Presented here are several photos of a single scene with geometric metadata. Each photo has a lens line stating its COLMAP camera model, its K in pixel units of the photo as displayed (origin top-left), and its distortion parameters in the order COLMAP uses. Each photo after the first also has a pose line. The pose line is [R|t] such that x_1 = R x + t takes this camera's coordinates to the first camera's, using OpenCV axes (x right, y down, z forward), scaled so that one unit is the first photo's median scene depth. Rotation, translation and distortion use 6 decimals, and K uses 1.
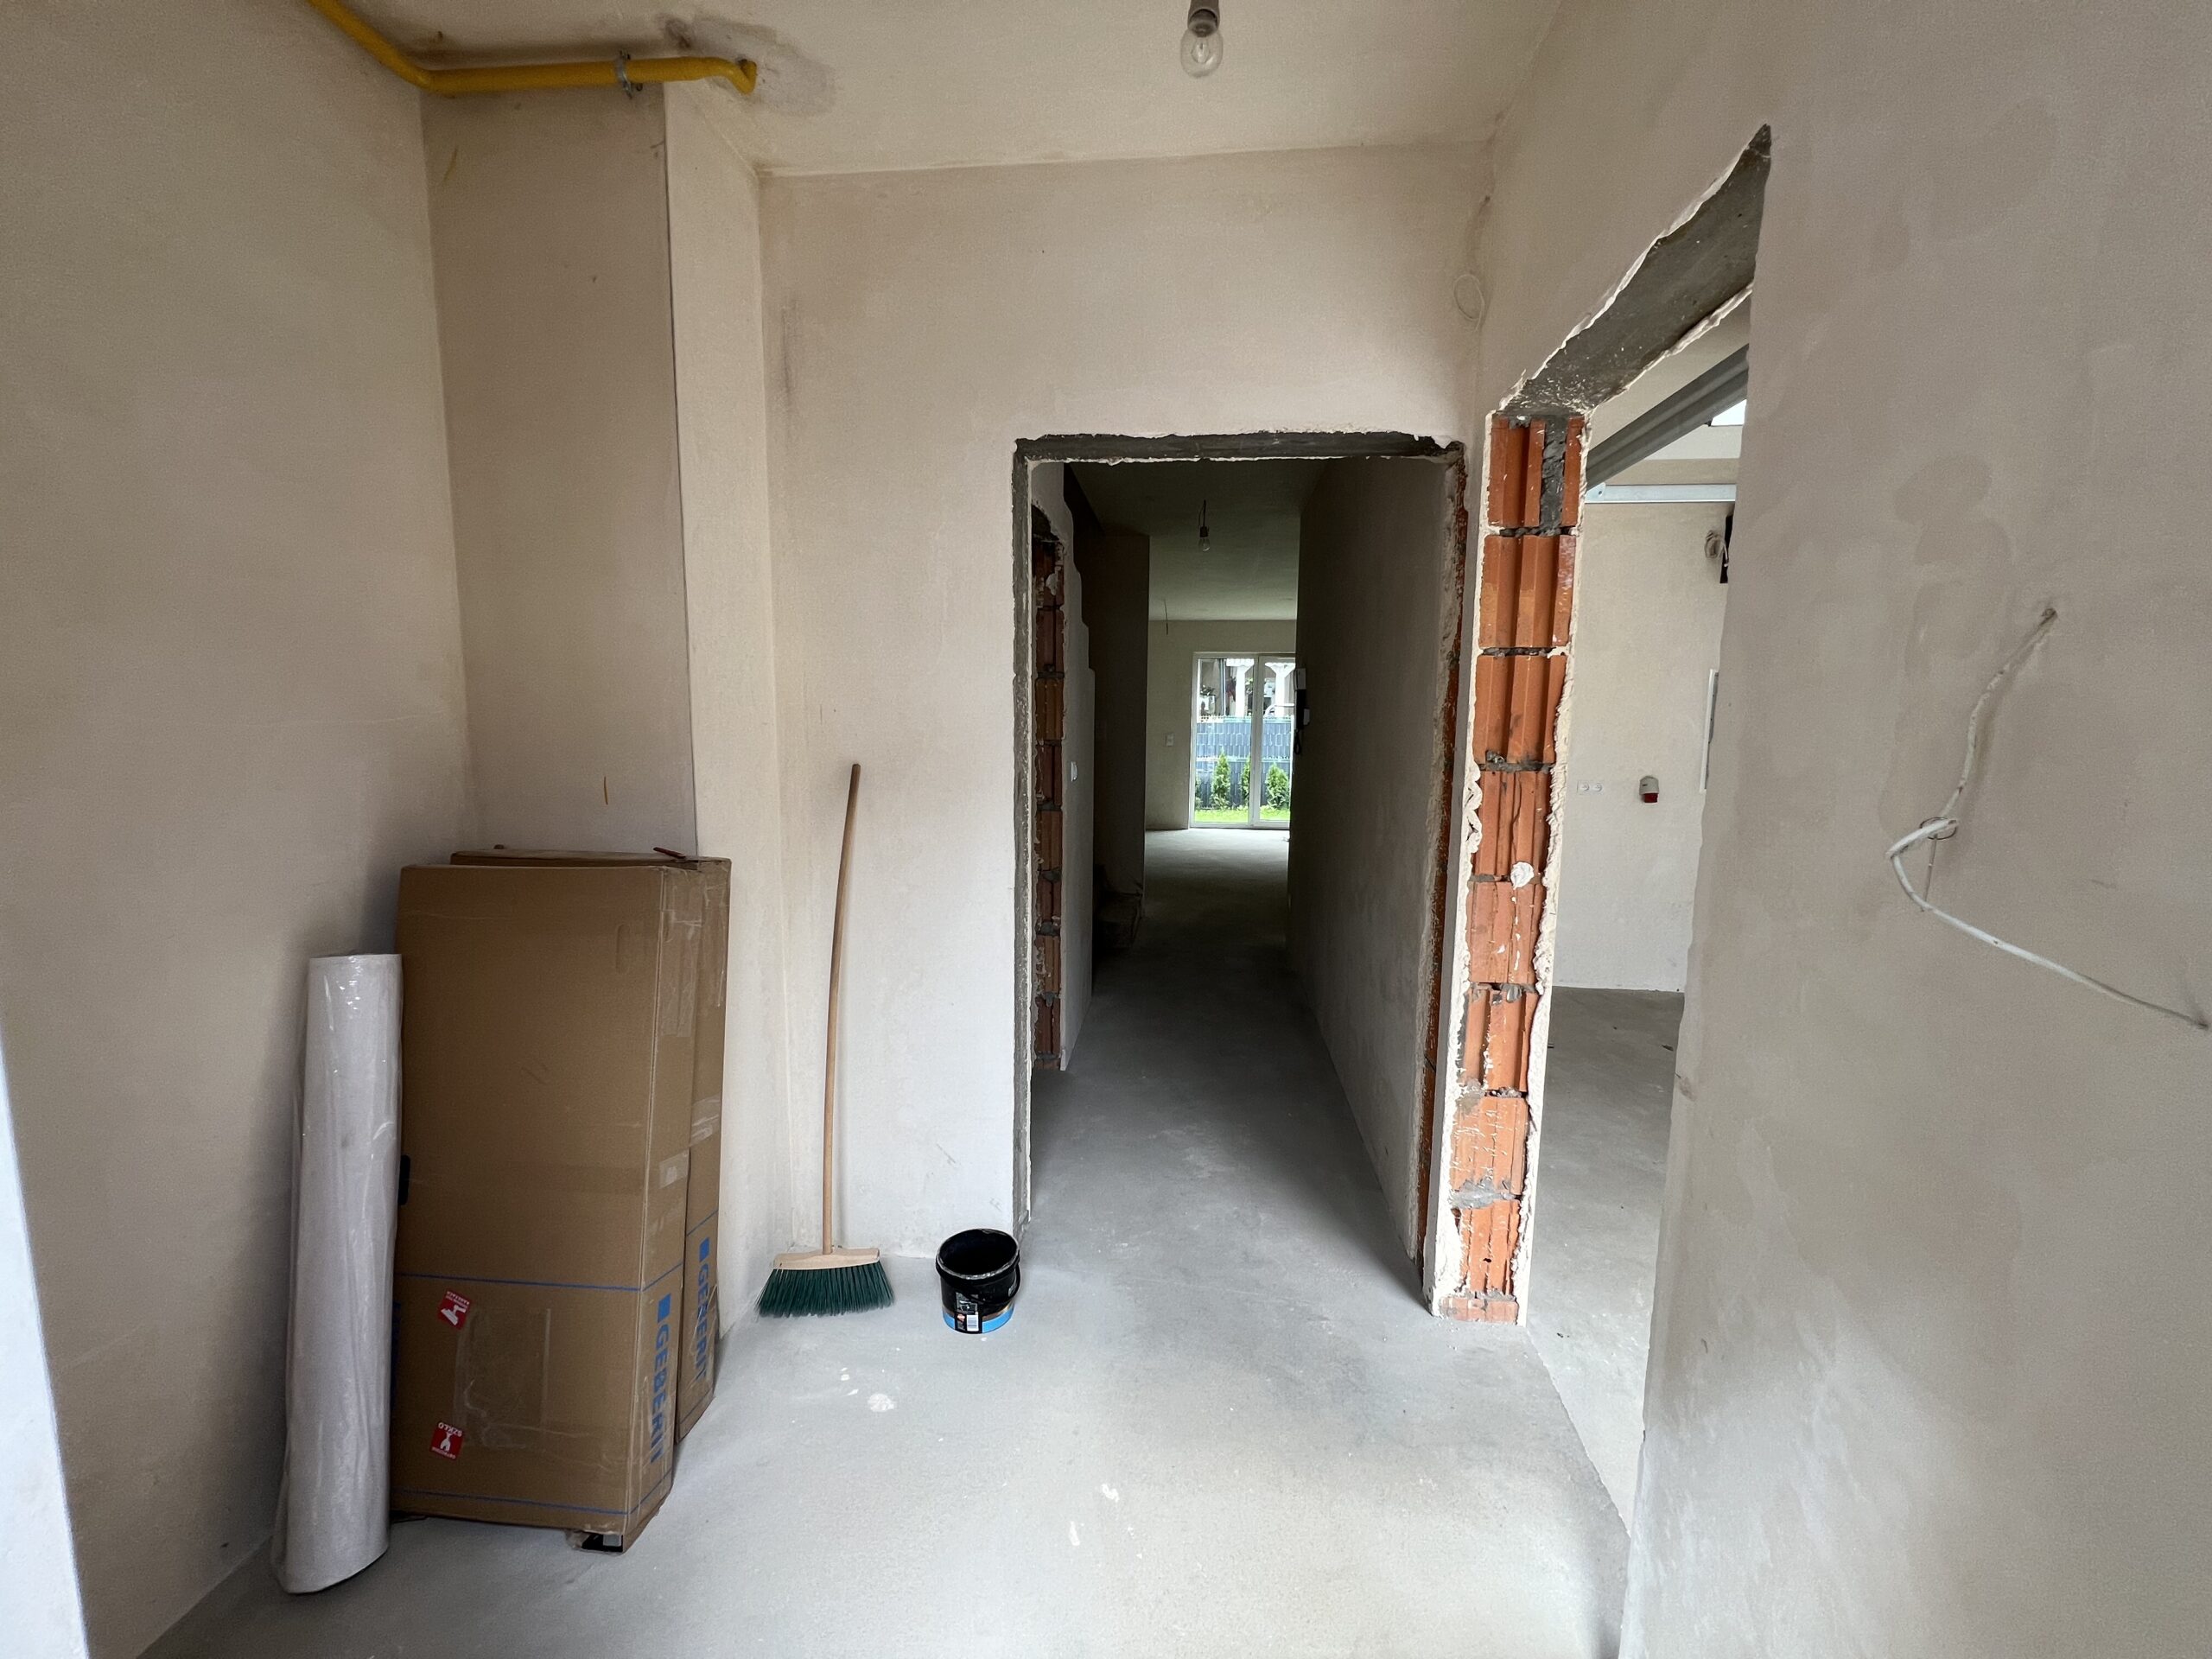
lens RADIAL K [[893.5, 0, 1107.7], [0, 893.5, 828.1], [0, 0, 1]] dist [0.000493, -0.000071]
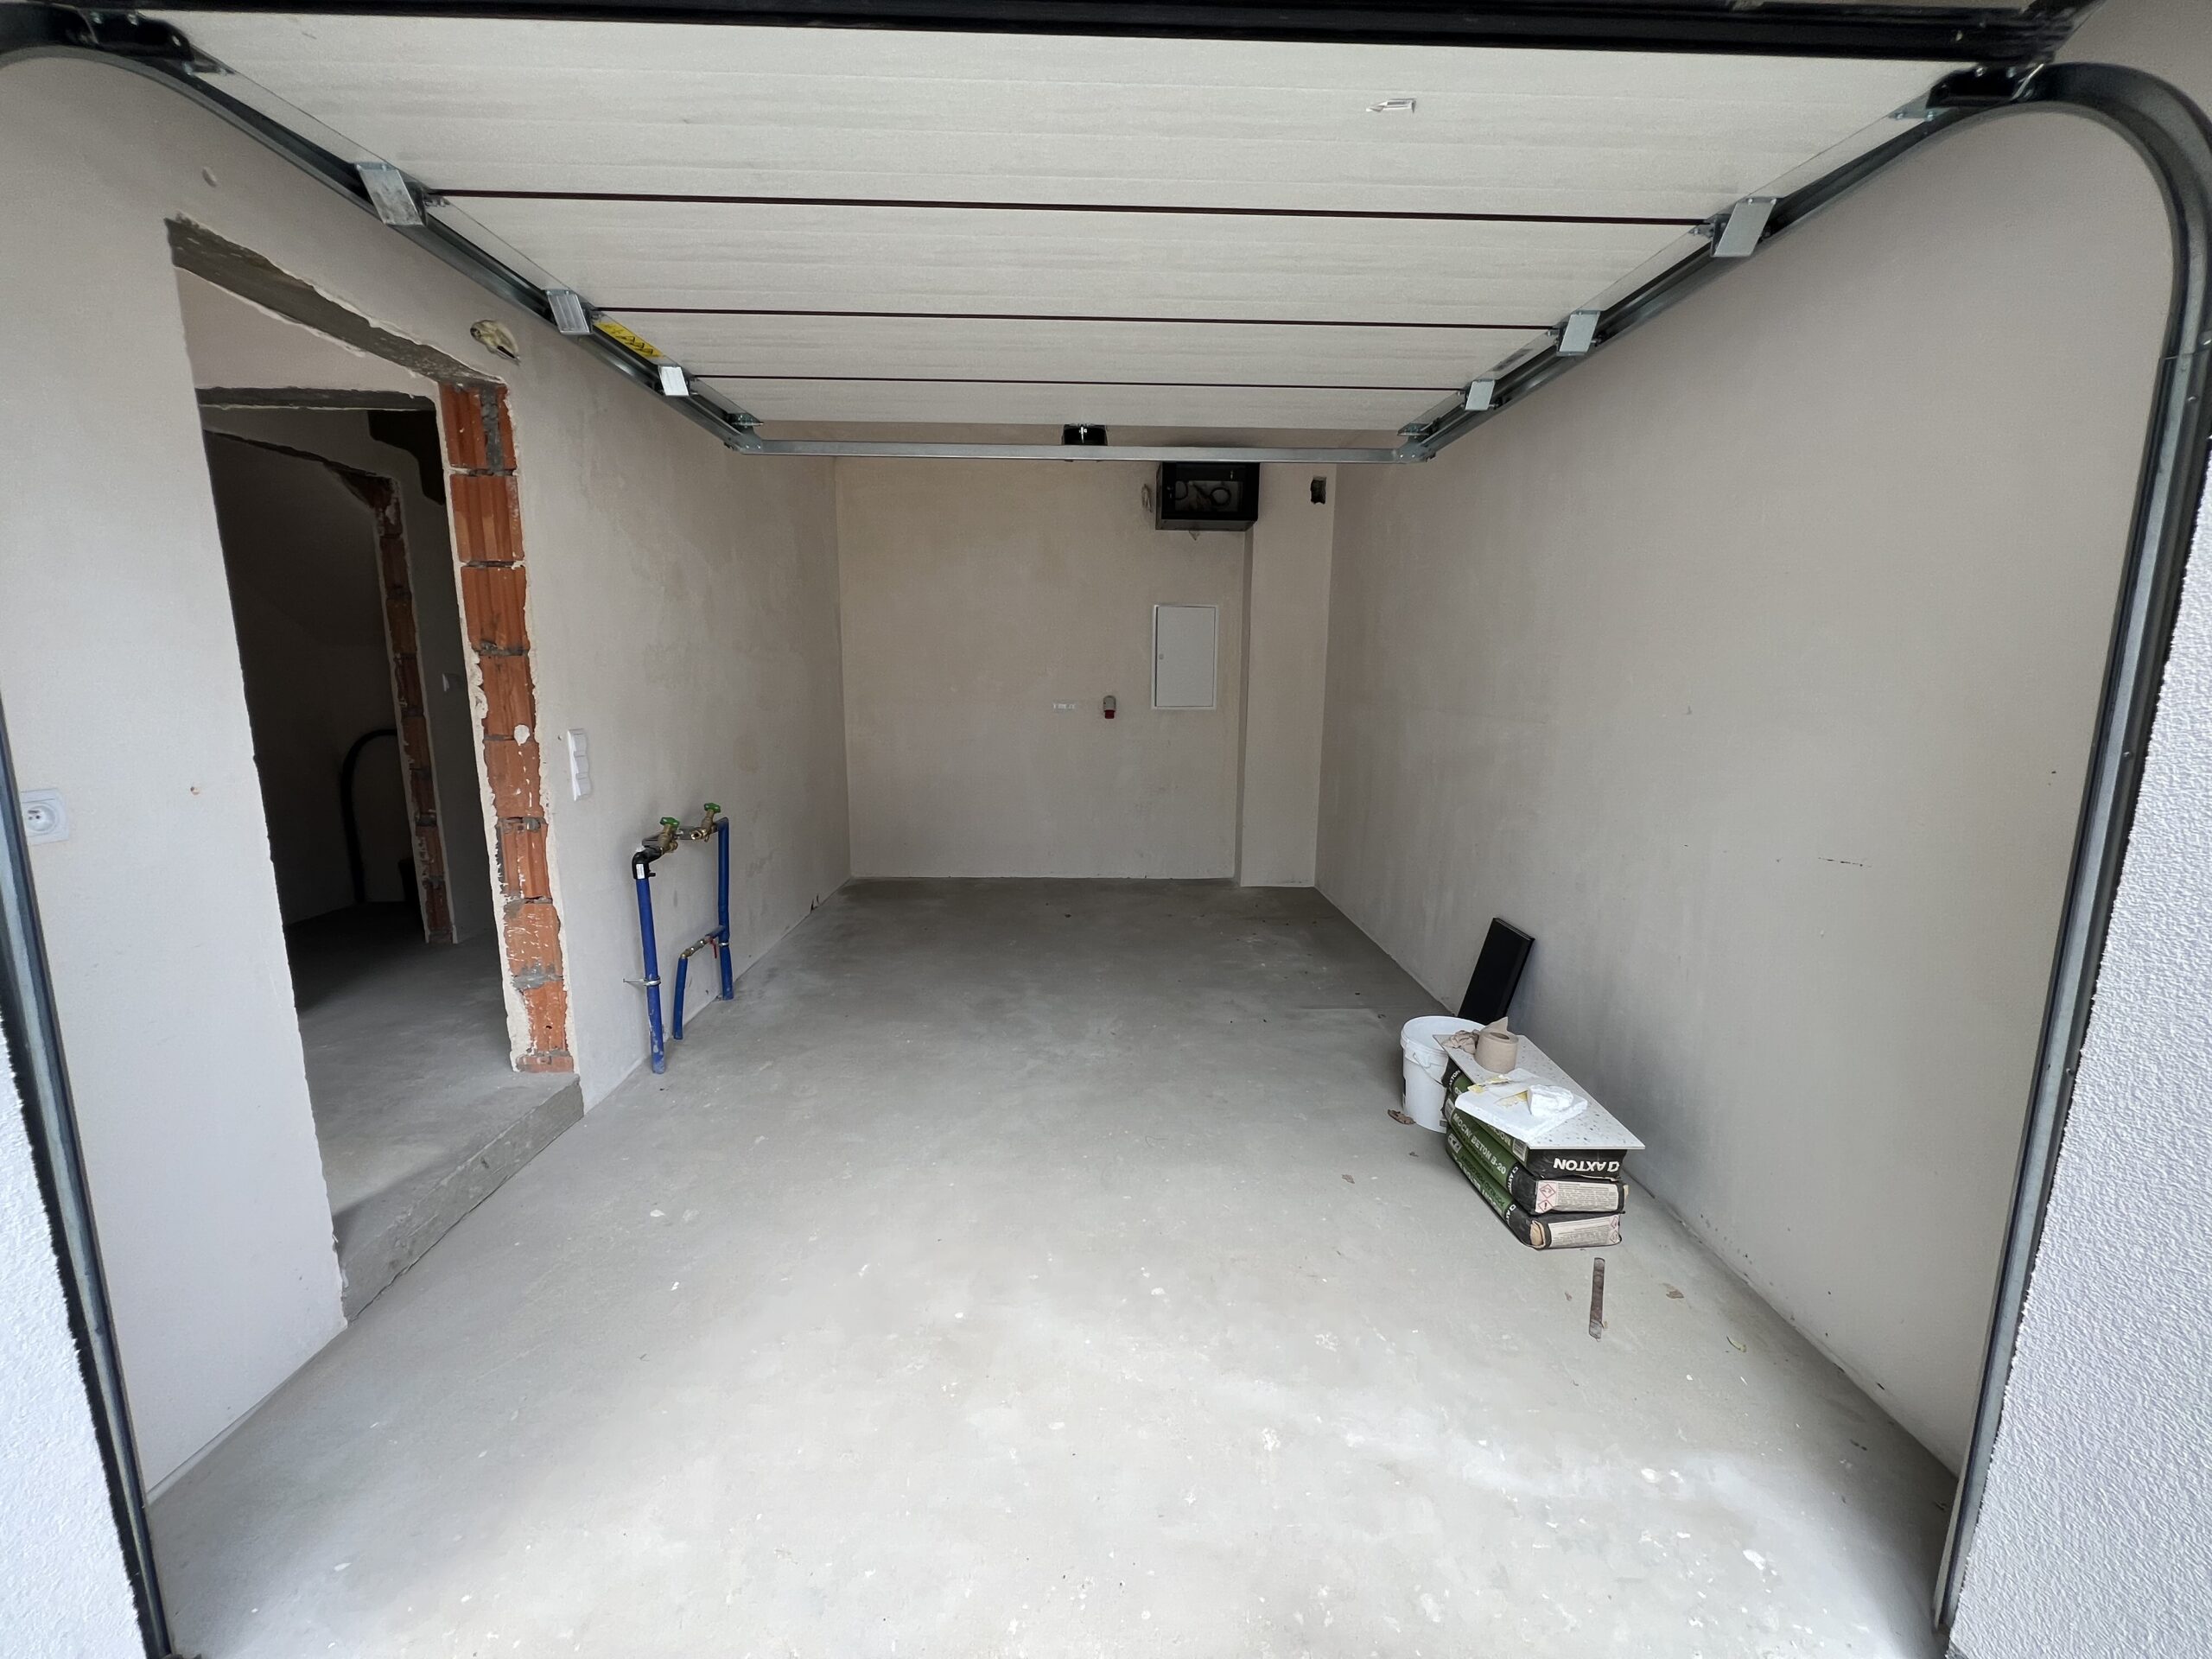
lens RADIAL K [[893.5, 0, 1107.4], [0, 893.5, 827.1], [0, 0, 1]] dist [0.000493, -0.000071]
pose [[0.991312, -0.025662, 0.129000, 0.665859], [0.019013, 0.998439, 0.052513, 0.079051], [-0.130147, -0.049604, 0.990253, -0.257341]]
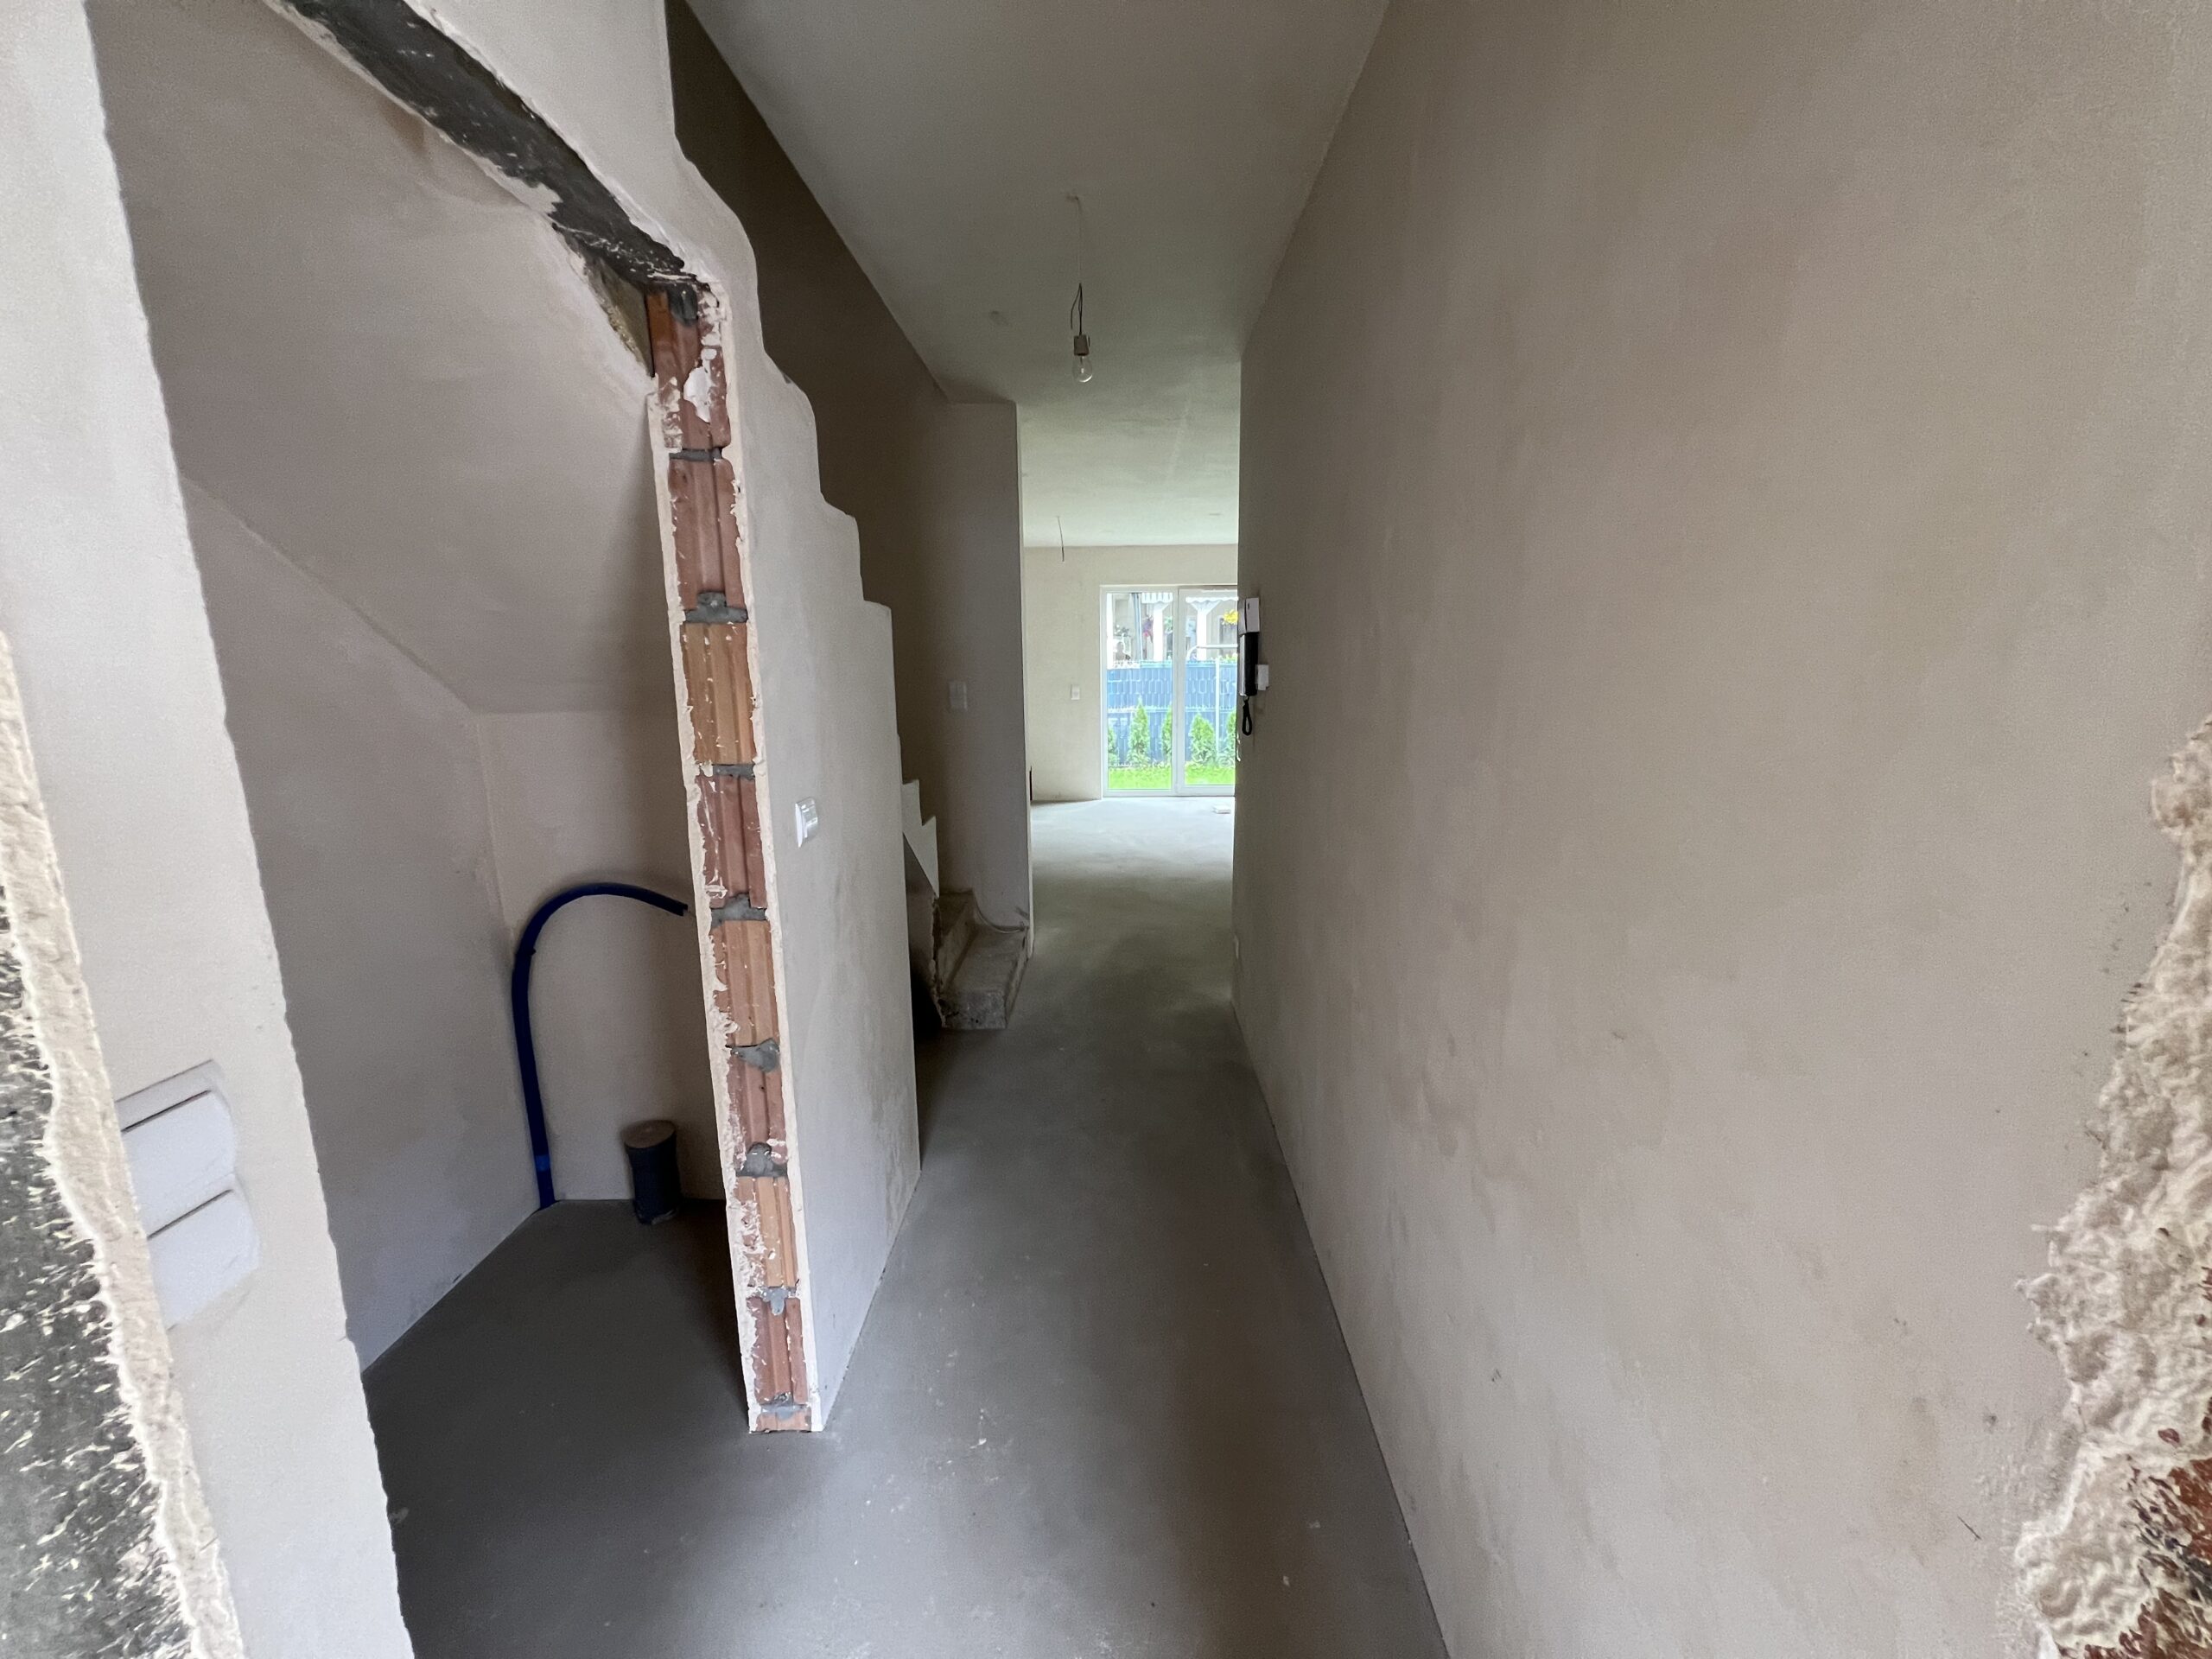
lens RADIAL K [[893.5, 0, 1106.9], [0, 893.5, 826.3], [0, 0, 1]] dist [0.000493, -0.000071]
pose [[0.995853, -0.037501, 0.082888, 0.083155], [0.032202, 0.997406, 0.064373, -0.089652], [-0.085087, -0.061437, 0.994478, 0.539879]]
